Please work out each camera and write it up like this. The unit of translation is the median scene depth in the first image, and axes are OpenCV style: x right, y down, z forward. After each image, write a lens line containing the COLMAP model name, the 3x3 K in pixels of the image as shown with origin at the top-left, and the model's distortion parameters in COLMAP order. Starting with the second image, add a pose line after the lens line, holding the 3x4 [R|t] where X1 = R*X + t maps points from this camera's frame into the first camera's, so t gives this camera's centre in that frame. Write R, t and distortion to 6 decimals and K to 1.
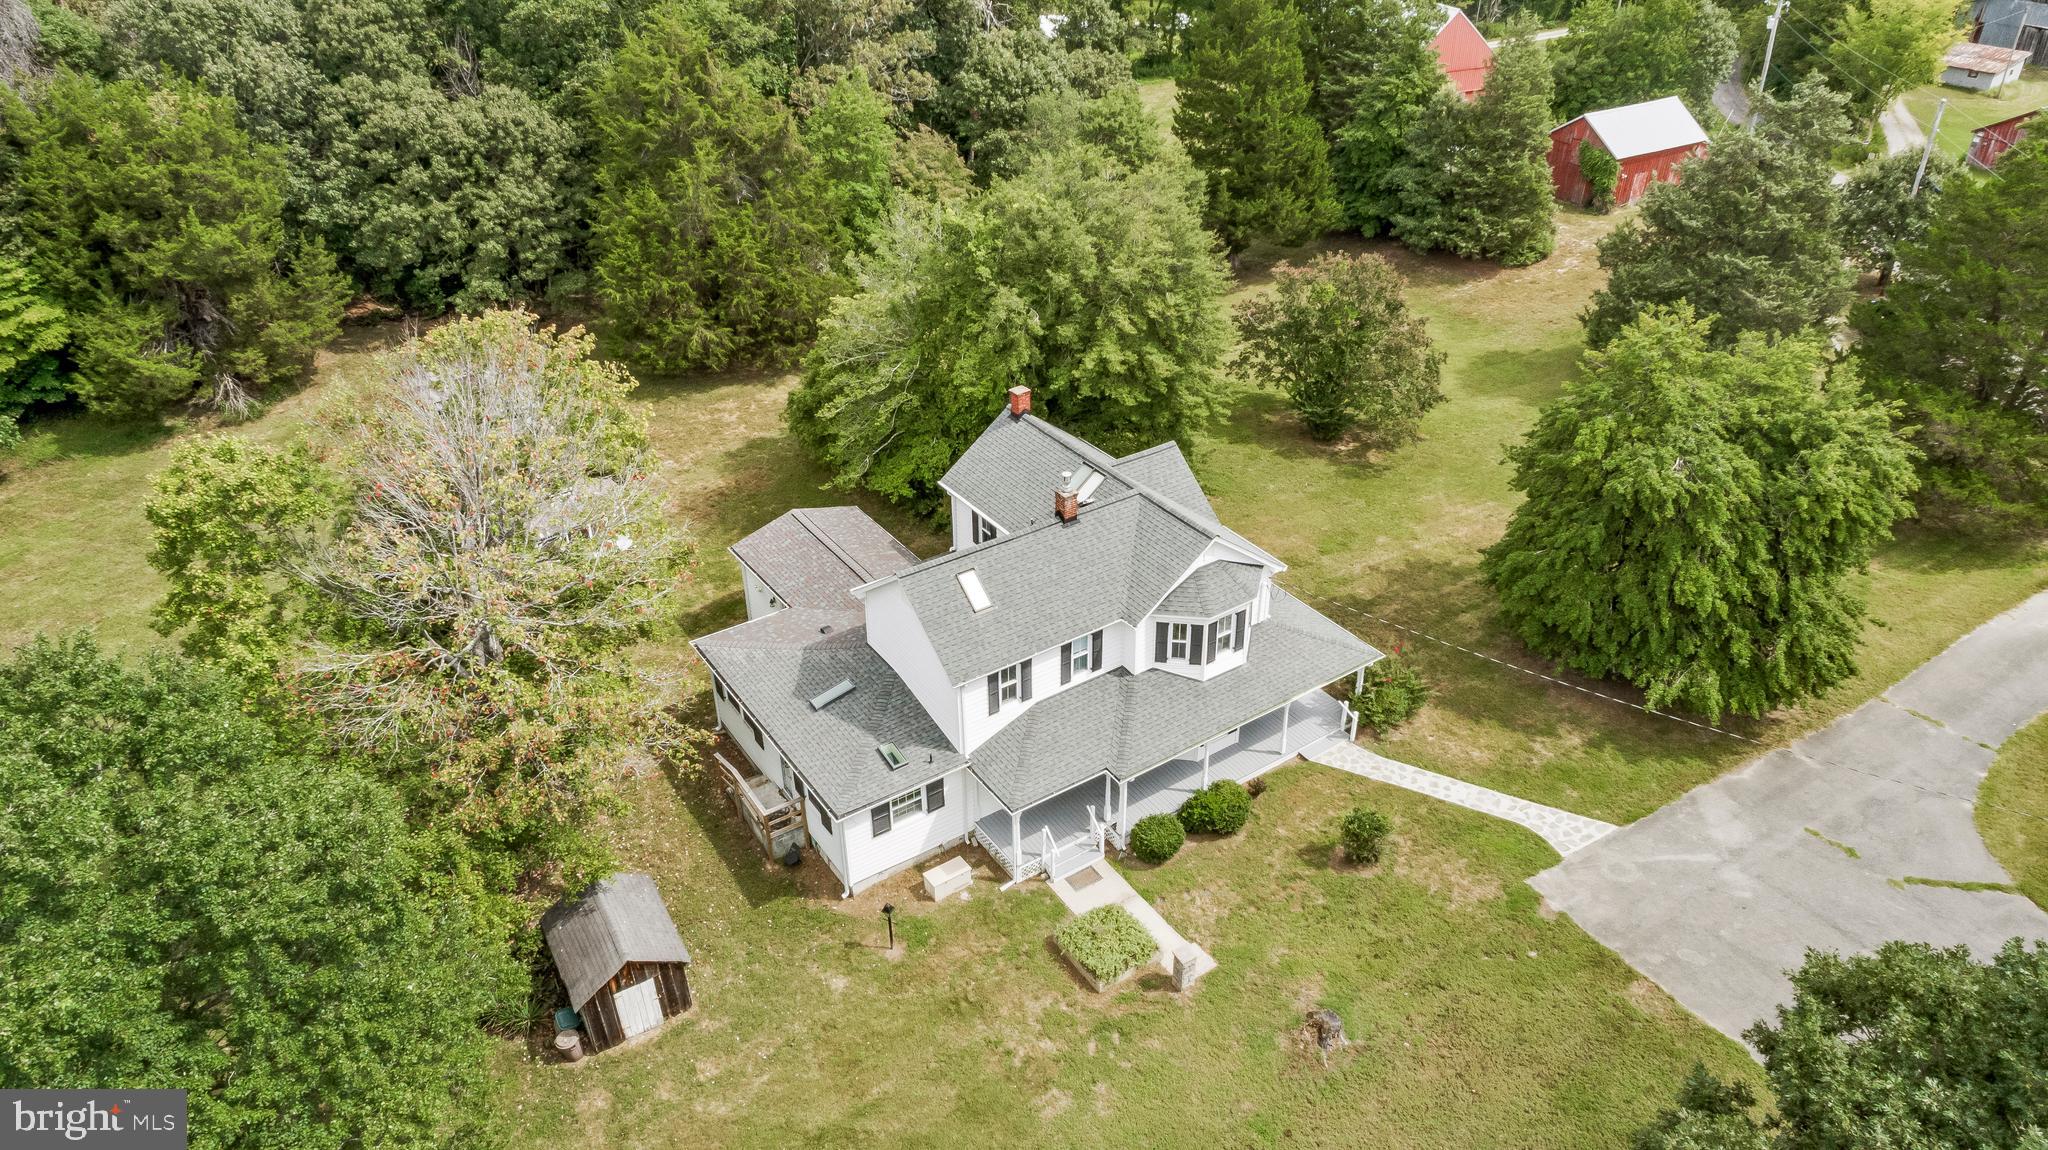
lens RADIAL K [[1403.8, 0, 1017.6], [0, 1403.8, 533.0], [0, 0, 1]] dist [-0.000906, 0.003165]
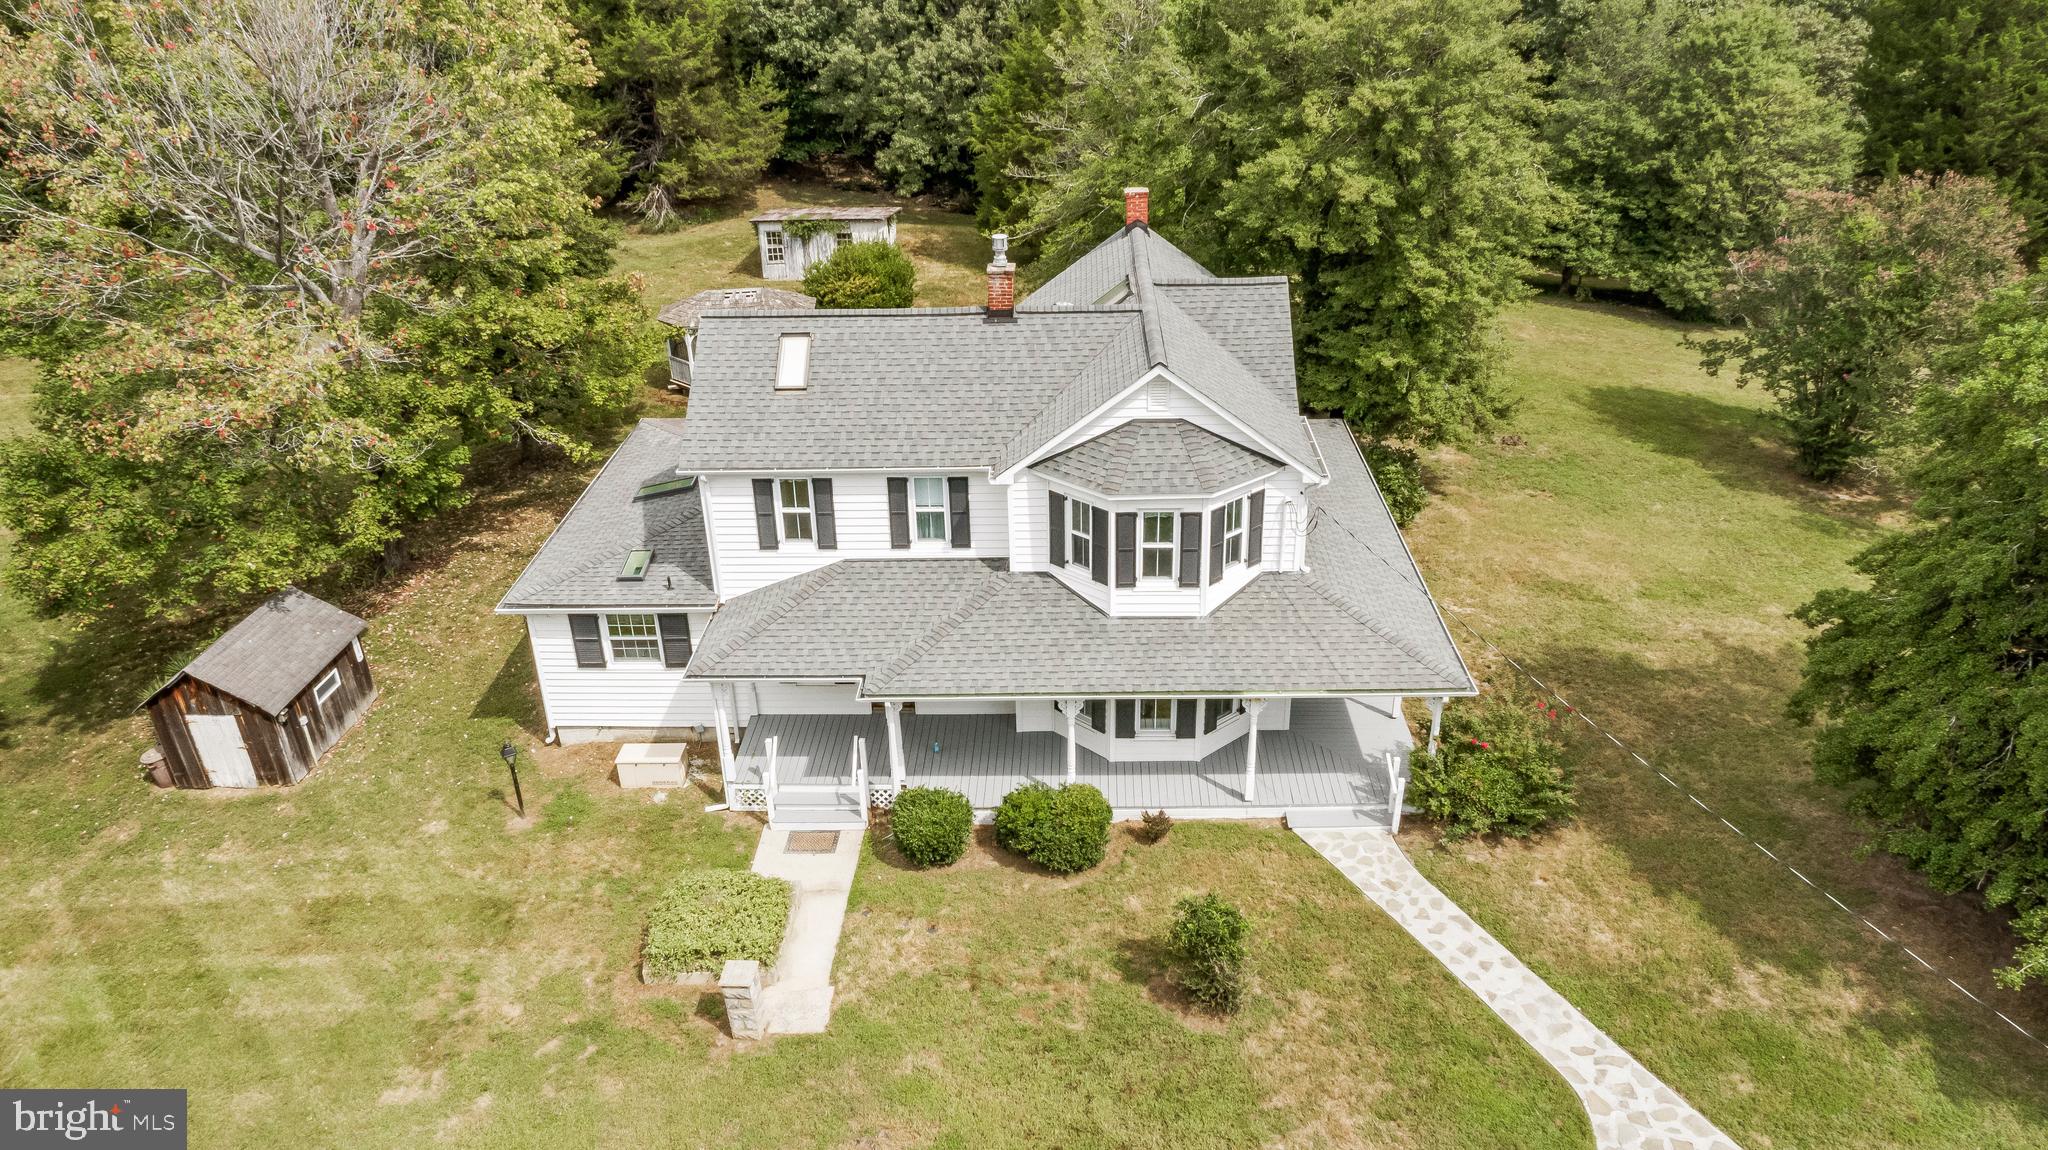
lens RADIAL K [[1403.8, 0, 1017.6], [0, 1403.8, 533.0], [0, 0, 1]] dist [-0.000906, 0.003165]
pose [[0.811101, 0.245835, -0.530735, 0.409825], [-0.287555, 0.957755, 0.004170, 0.081804], [0.509339, 0.149233, 0.847528, 0.477688]]
